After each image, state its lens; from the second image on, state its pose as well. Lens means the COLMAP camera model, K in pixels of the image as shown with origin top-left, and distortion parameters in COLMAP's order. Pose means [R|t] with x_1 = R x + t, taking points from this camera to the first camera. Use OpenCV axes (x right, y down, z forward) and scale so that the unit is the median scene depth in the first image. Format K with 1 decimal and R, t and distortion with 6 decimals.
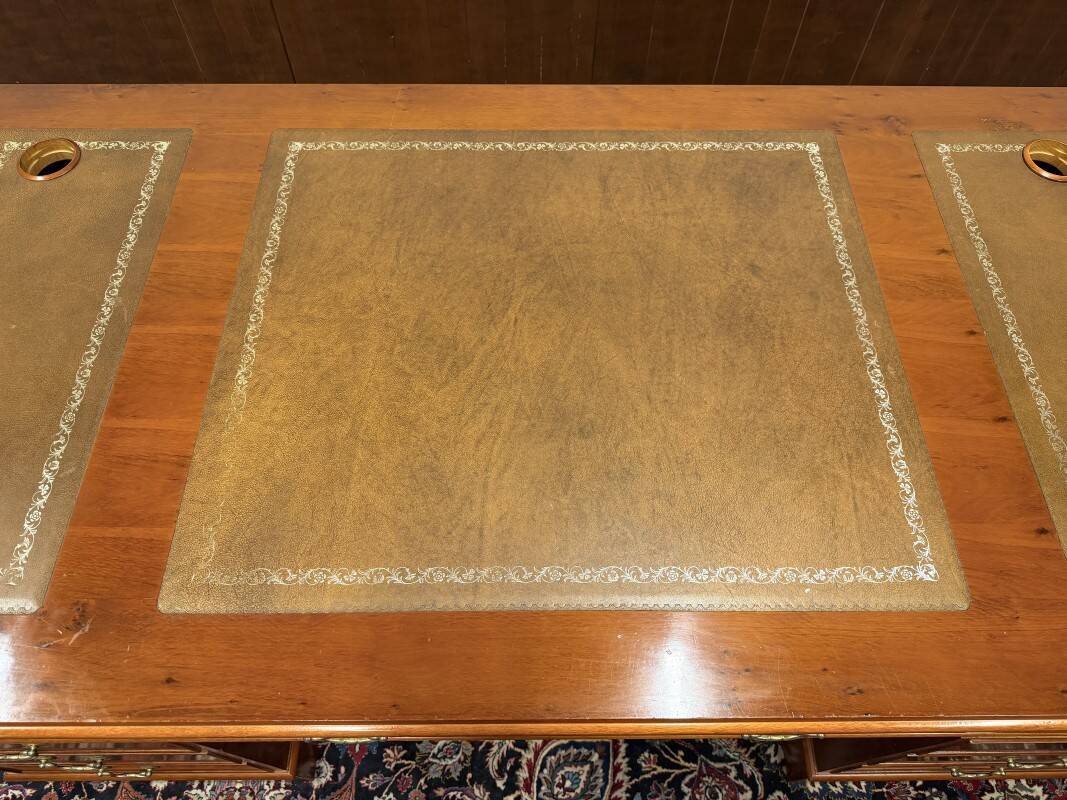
lens RADIAL K [[755.7, 0, 537.9], [0, 755.7, 408.8], [0, 0, 1]] dist [0.026170, -0.033894]
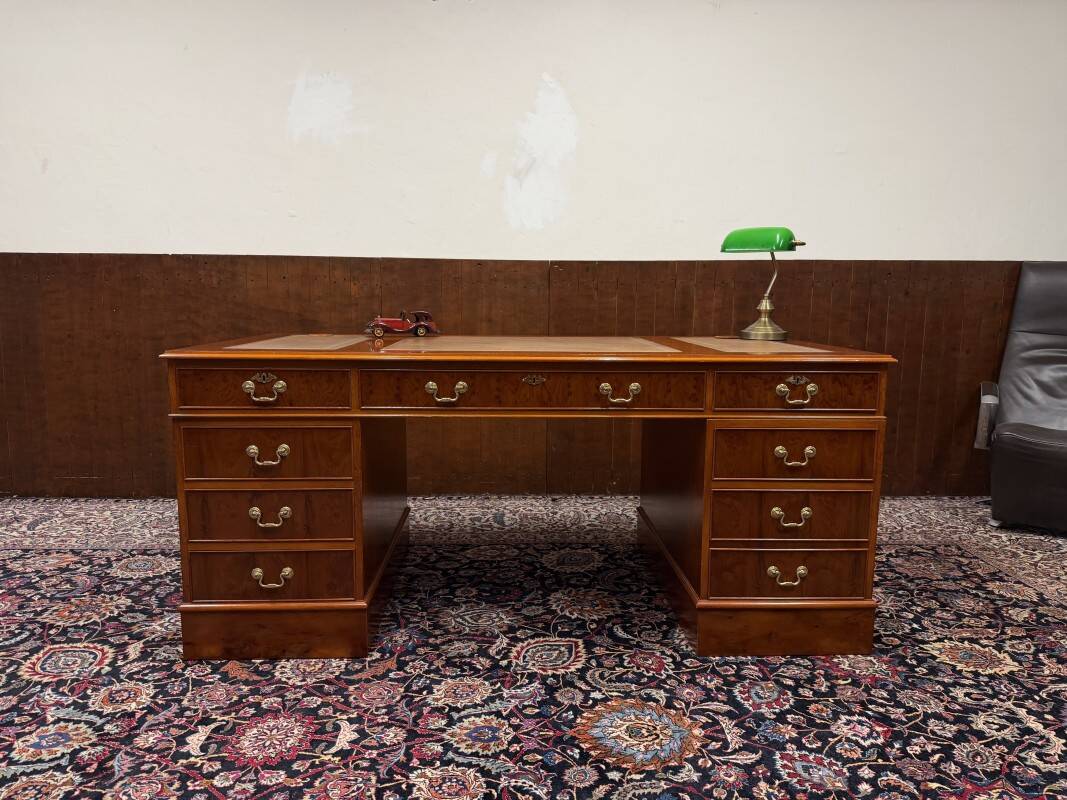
lens RADIAL K [[755.7, 0, 533.7], [0, 755.7, 405.1], [0, 0, 1]] dist [0.026170, -0.033894]
pose [[0.999566, -0.006574, 0.028716, -0.018890], [0.026699, 0.614097, -0.788779, 1.328320], [-0.012449, 0.789203, 0.614006, -0.258956]]
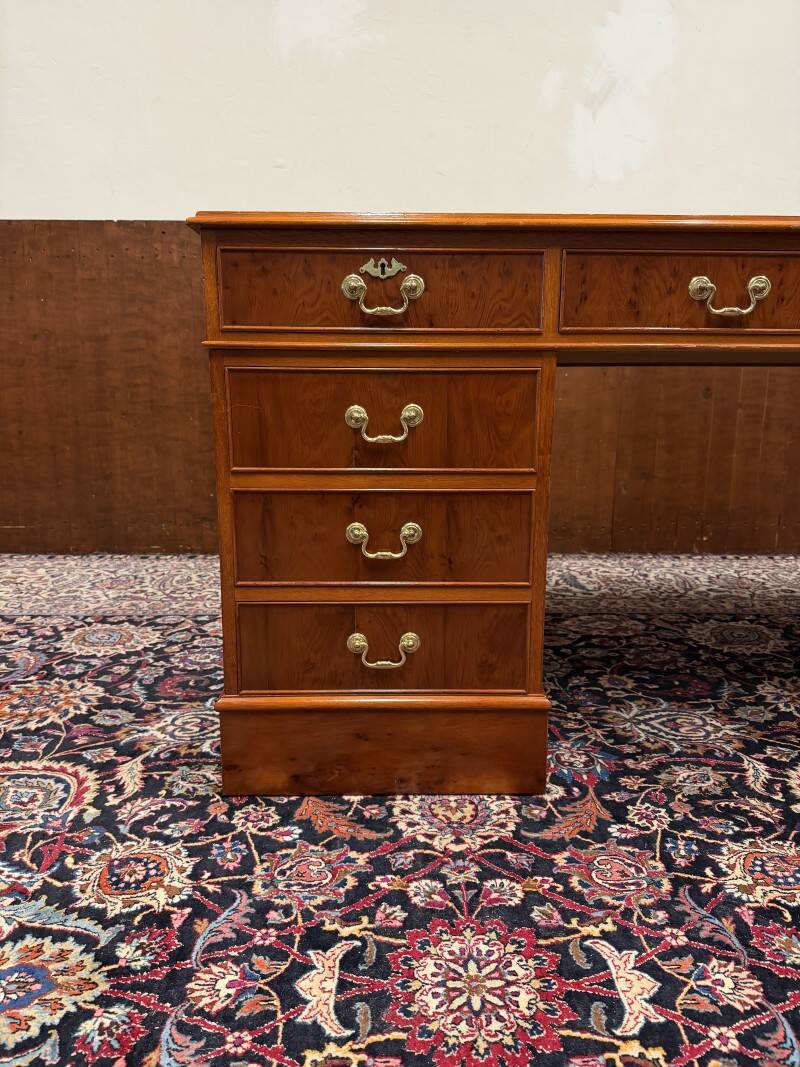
lens RADIAL K [[750.3, 0, 402.6], [0, 750.3, 540.8], [0, 0, 1]] dist [0.030363, -0.040081]
pose [[0.999982, -0.005294, 0.002766, -0.444246], [0.005572, 0.659769, -0.751448, 0.907125], [0.002153, 0.751450, 0.659786, 0.267524]]
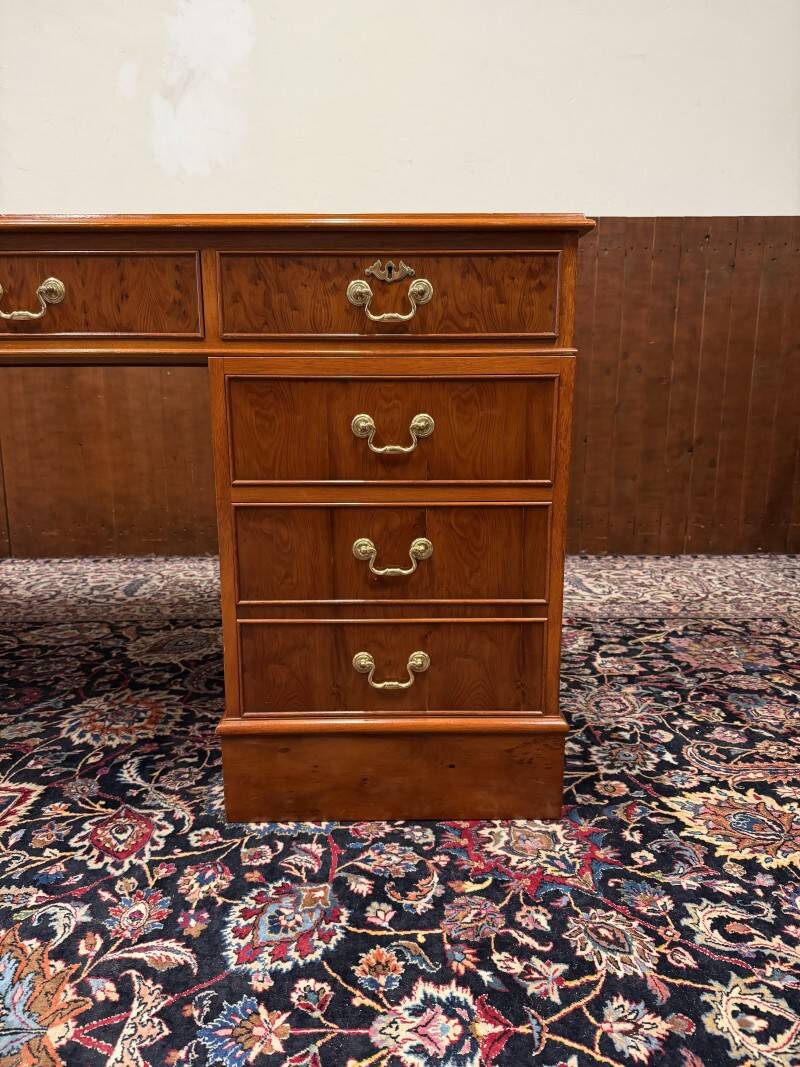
lens RADIAL K [[755.7, 0, 392.7], [0, 755.7, 534.9], [0, 0, 1]] dist [0.026170, -0.033894]
pose [[0.999904, -0.013519, -0.002895, 0.503093], [0.006757, 0.660517, -0.750781, 0.875253], [0.012062, 0.750689, 0.660545, 0.281323]]
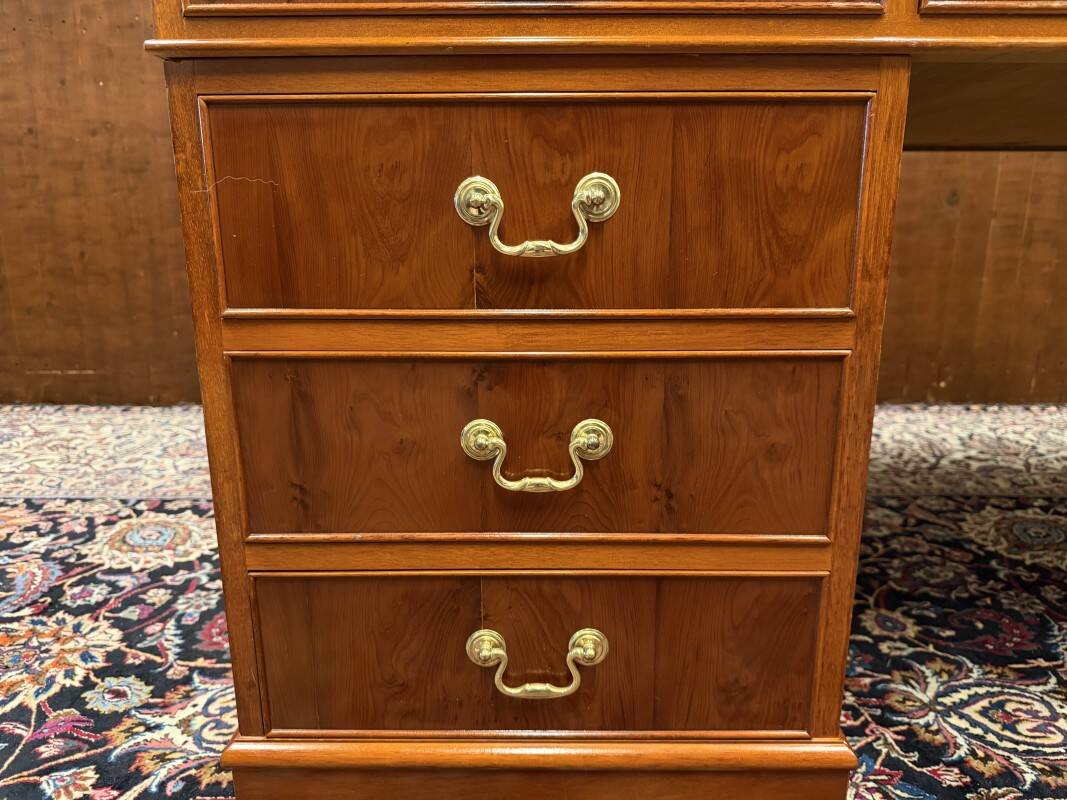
lens RADIAL K [[755.7, 0, 537.7], [0, 755.7, 406.3], [0, 0, 1]] dist [0.026170, -0.033894]
pose [[0.999734, -0.006245, -0.022202, -0.452164], [-0.011551, 0.697646, -0.716349, 0.601228], [0.019963, 0.716415, 0.697388, 0.478281]]
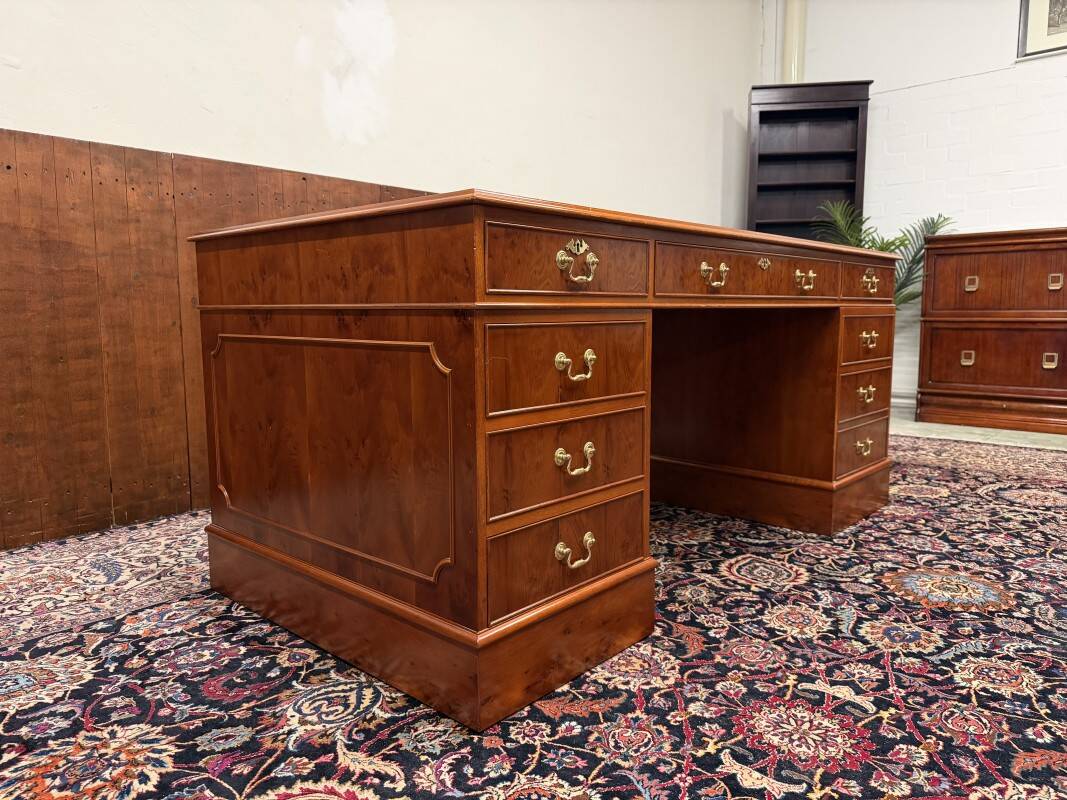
lens RADIAL K [[755.7, 0, 532.2], [0, 755.7, 389.0], [0, 0, 1]] dist [0.026170, -0.033894]
pose [[0.683250, -0.089503, 0.724678, -1.153044], [0.639548, 0.552258, -0.534779, 0.758440], [-0.352345, 0.828855, 0.434572, 0.305637]]
